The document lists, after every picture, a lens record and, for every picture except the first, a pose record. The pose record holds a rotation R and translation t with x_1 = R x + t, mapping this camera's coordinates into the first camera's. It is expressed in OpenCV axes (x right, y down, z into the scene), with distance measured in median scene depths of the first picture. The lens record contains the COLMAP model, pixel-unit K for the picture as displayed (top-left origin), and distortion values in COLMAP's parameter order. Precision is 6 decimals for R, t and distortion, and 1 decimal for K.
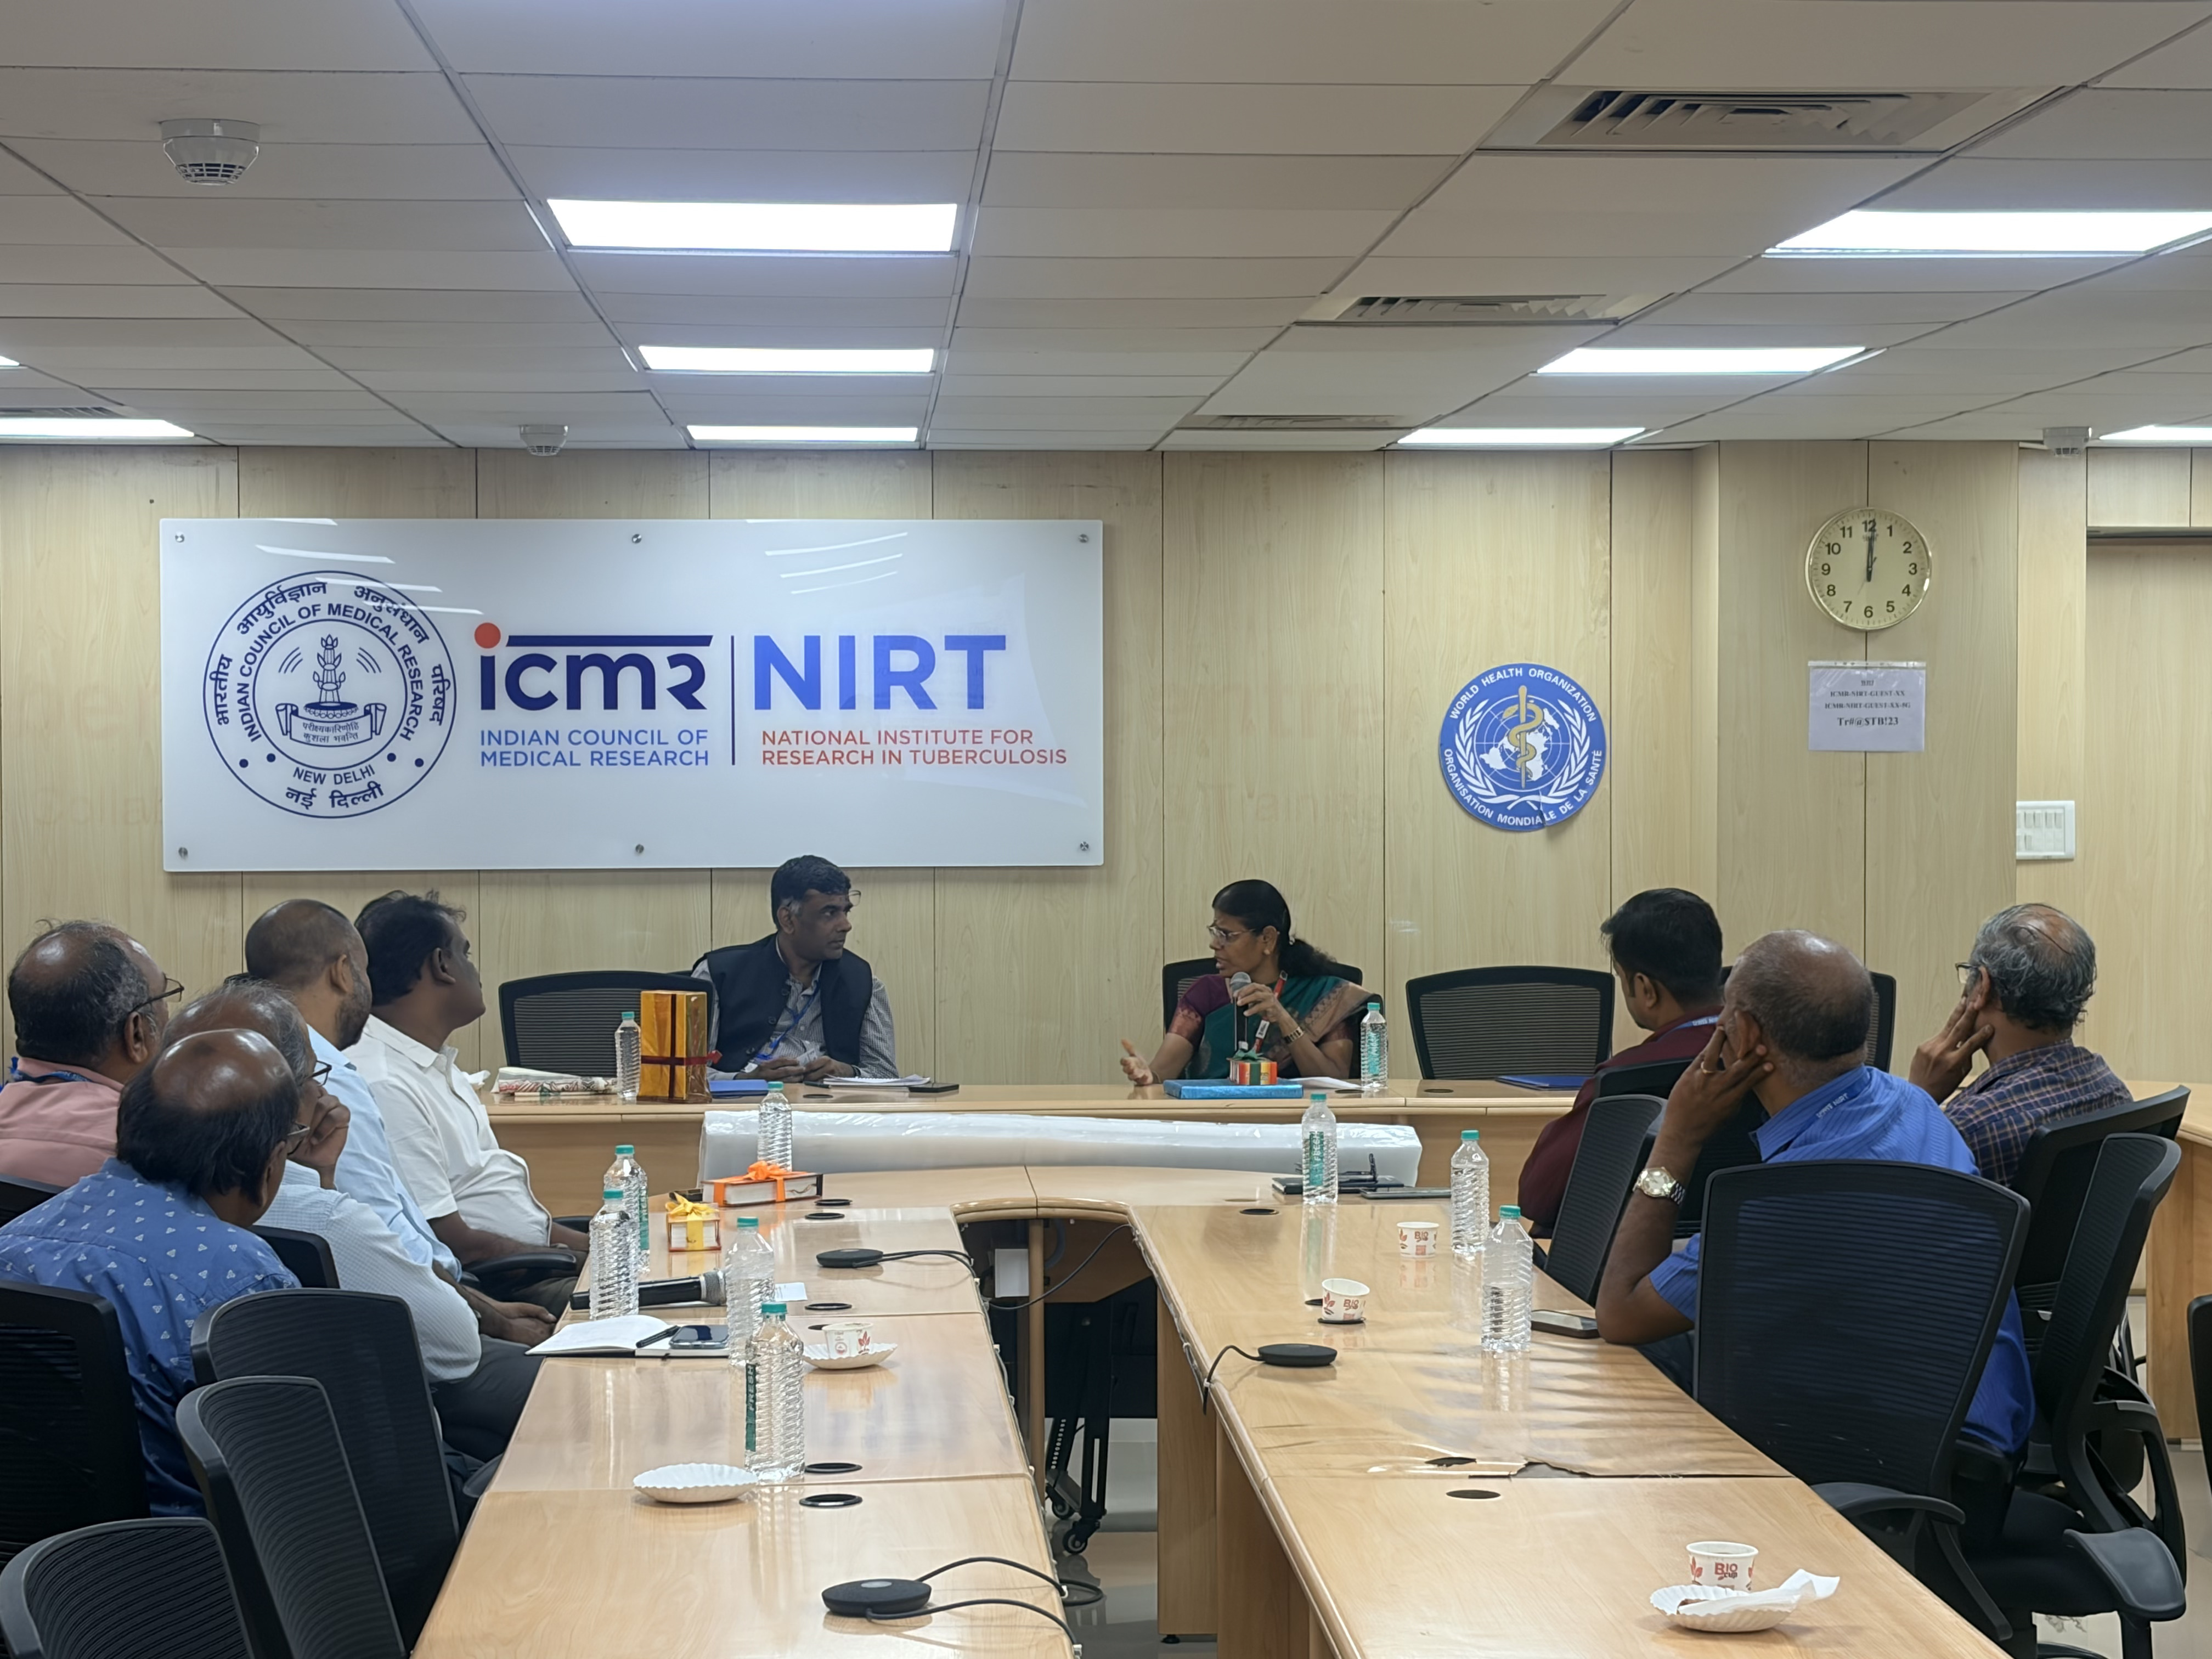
lens RADIAL K [[4549.1, 0, 1106.0], [0, 4549.1, 829.5], [0, 0, 1]] dist [0.256792, -0.073374]
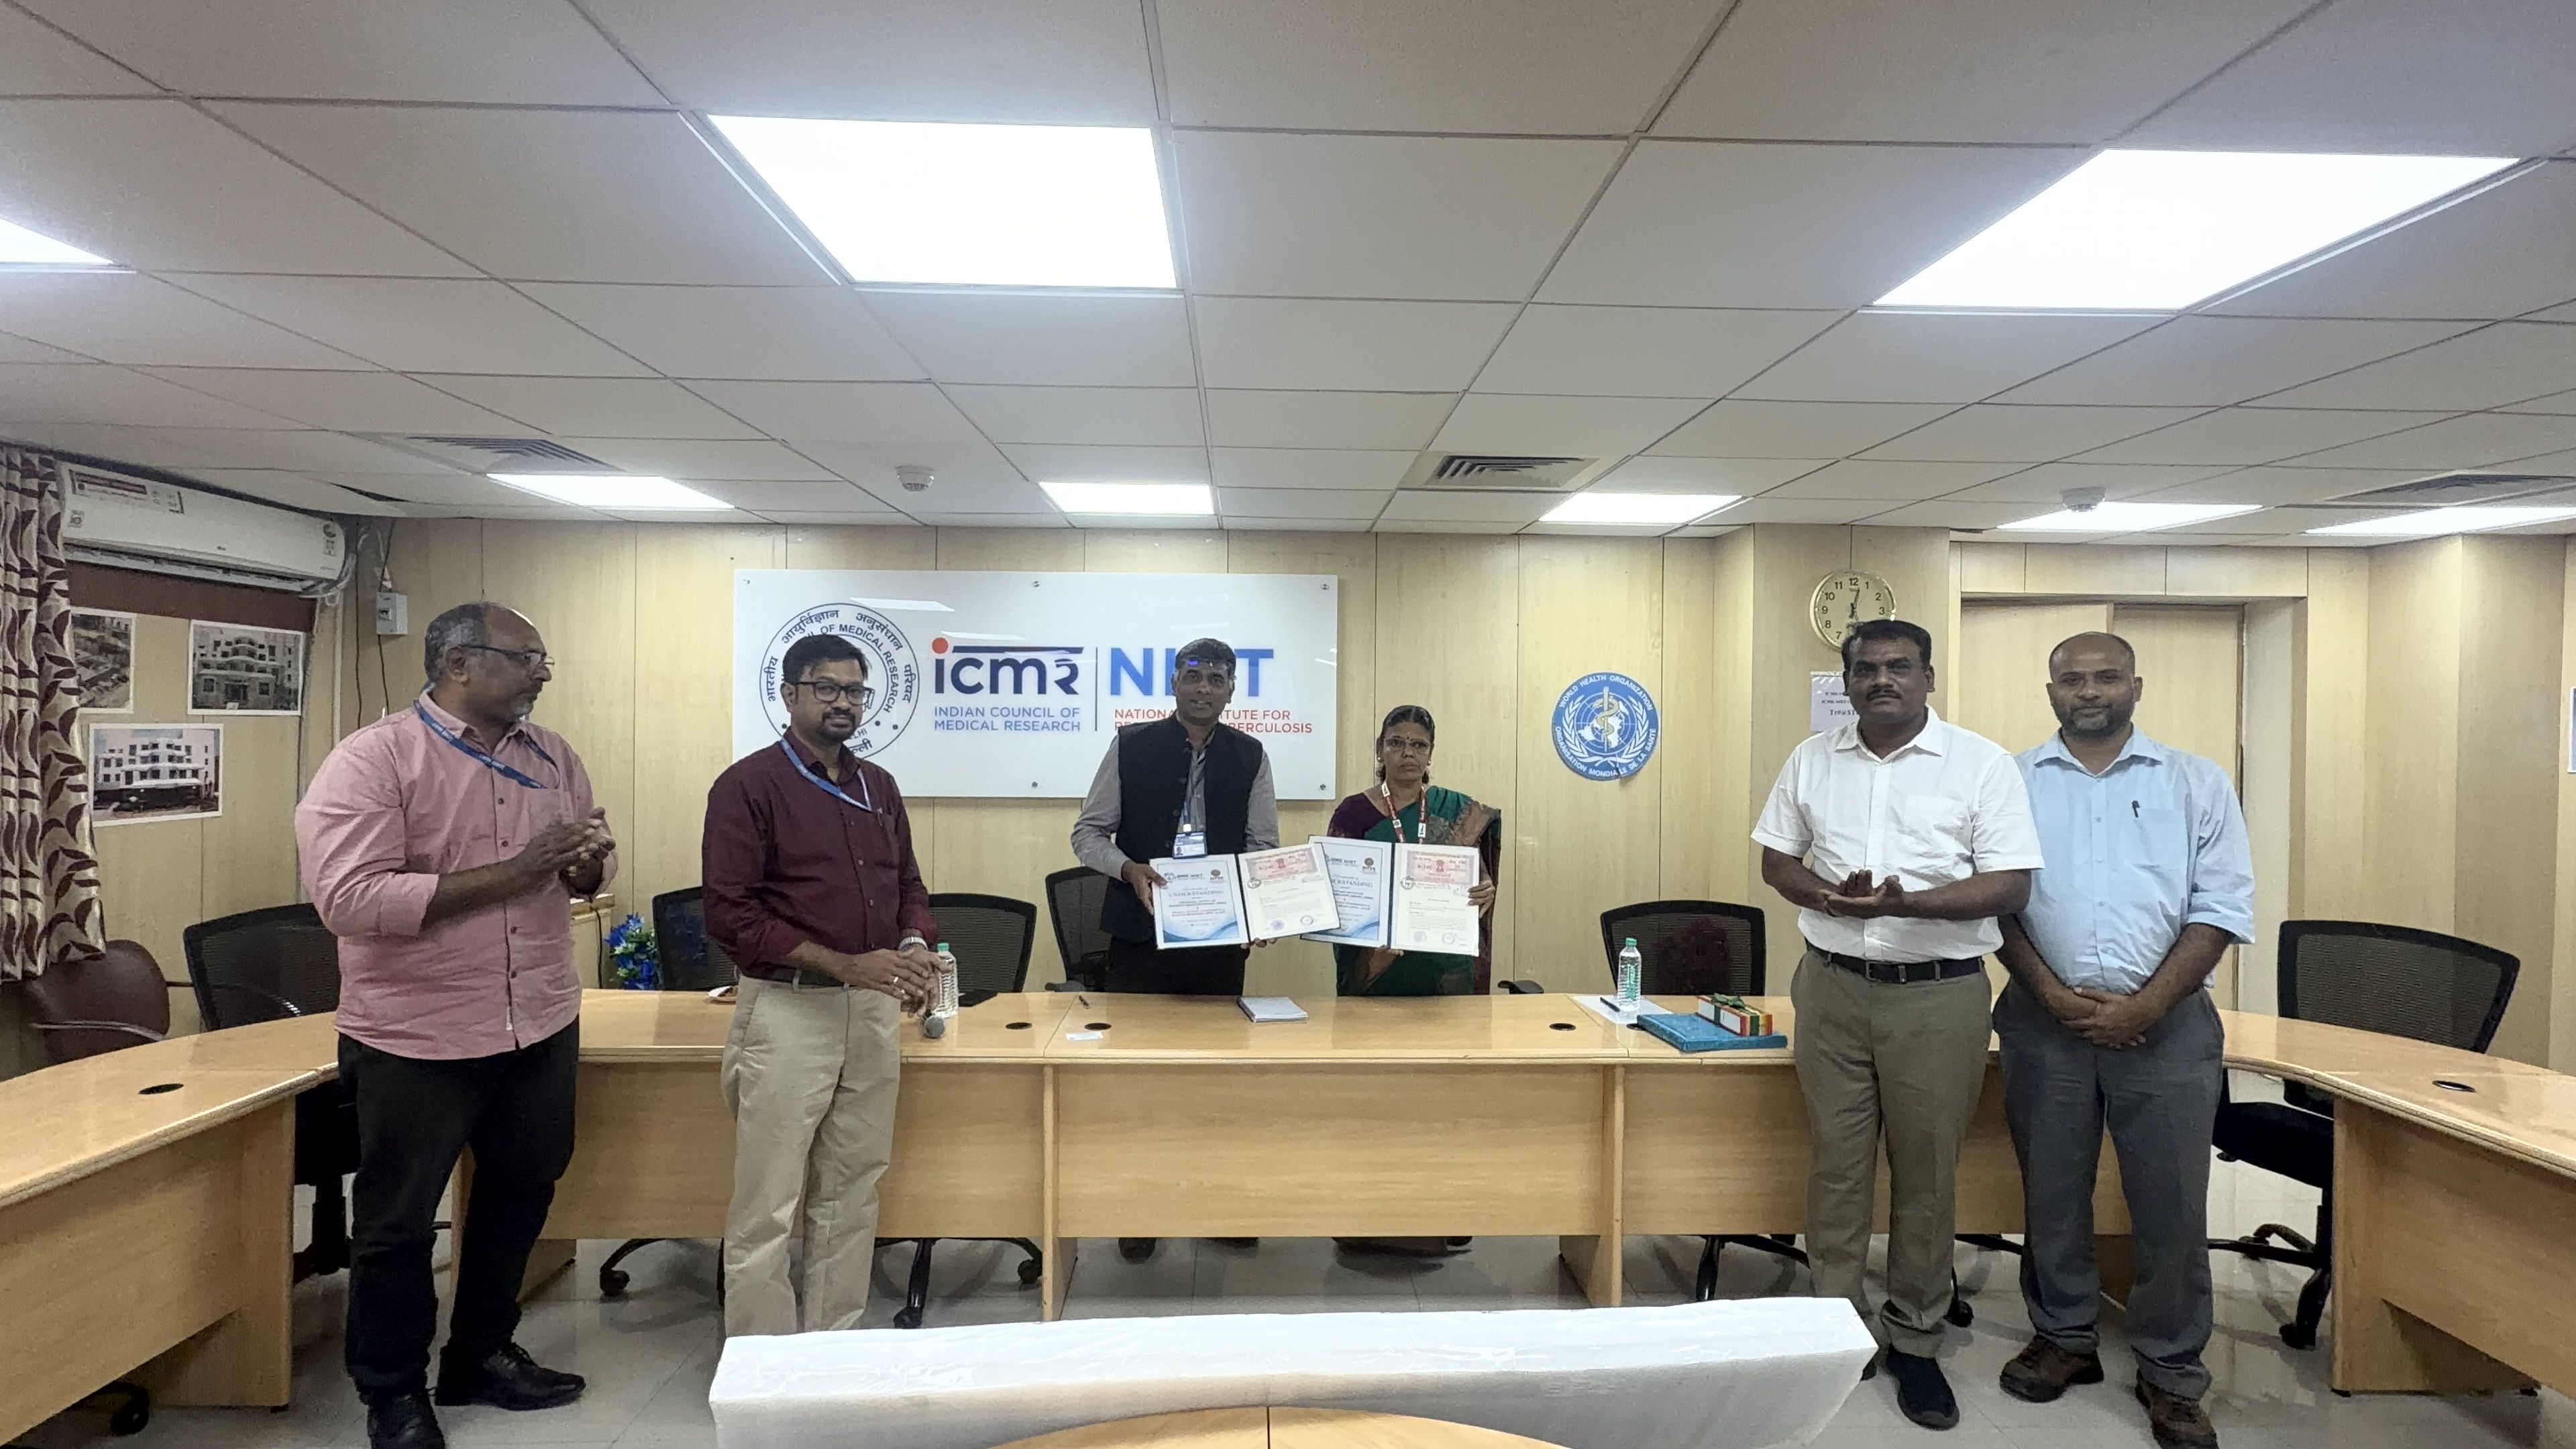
lens RADIAL K [[1153.5, 0, 1288.0], [0, 1153.5, 724.5], [0, 0, 1]] dist [-0.036707, 0.042135]
pose [[0.999154, 0.013510, -0.038844, -0.001597], [-0.014046, 0.999809, -0.013558, -0.011959], [0.038654, 0.014092, 0.999153, 0.612143]]
